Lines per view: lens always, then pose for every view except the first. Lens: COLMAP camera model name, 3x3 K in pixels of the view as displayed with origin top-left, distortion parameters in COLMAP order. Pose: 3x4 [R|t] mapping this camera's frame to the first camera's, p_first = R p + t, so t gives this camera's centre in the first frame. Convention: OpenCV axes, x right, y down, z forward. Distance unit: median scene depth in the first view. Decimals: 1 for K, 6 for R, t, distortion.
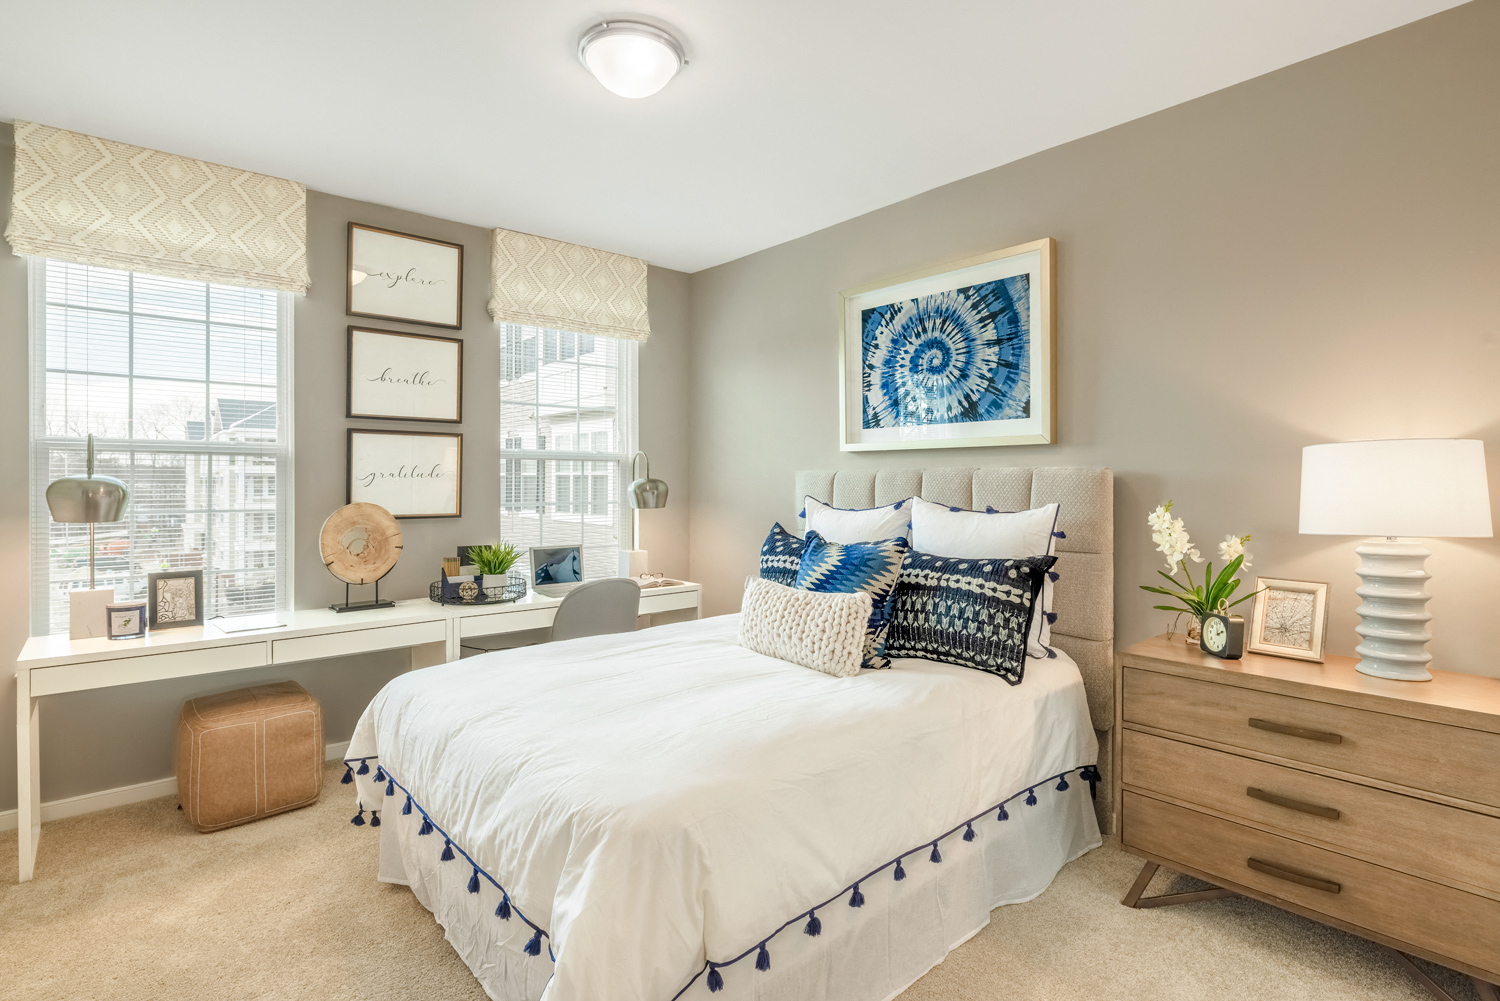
lens RADIAL K [[750.4, 0, 750.0], [0, 750.4, 494.0], [0, 0, 1]] dist [-0.001341, -0.000094]
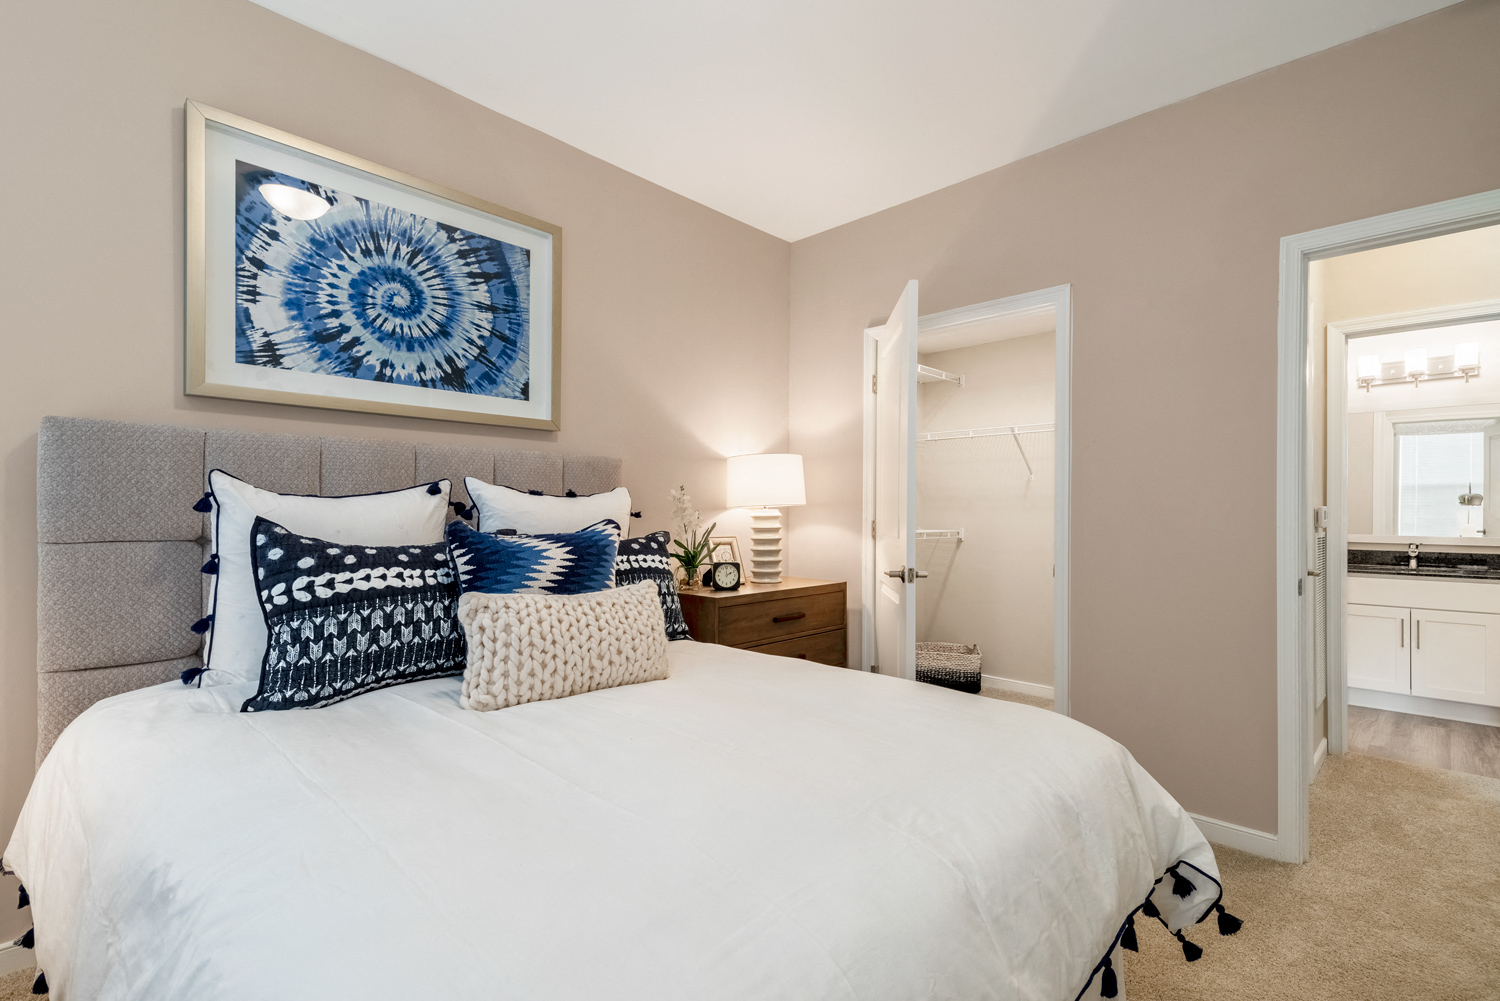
lens RADIAL K [[674.2, 0, 773.8], [0, 674.2, 545.2], [0, 0, 1]] dist [0.002457, 0.000444]
pose [[-0.104369, -0.054537, 0.993042, -0.501809], [0.001985, 0.998482, 0.055044, 0.035108], [-0.994537, 0.007716, -0.104102, 0.719072]]
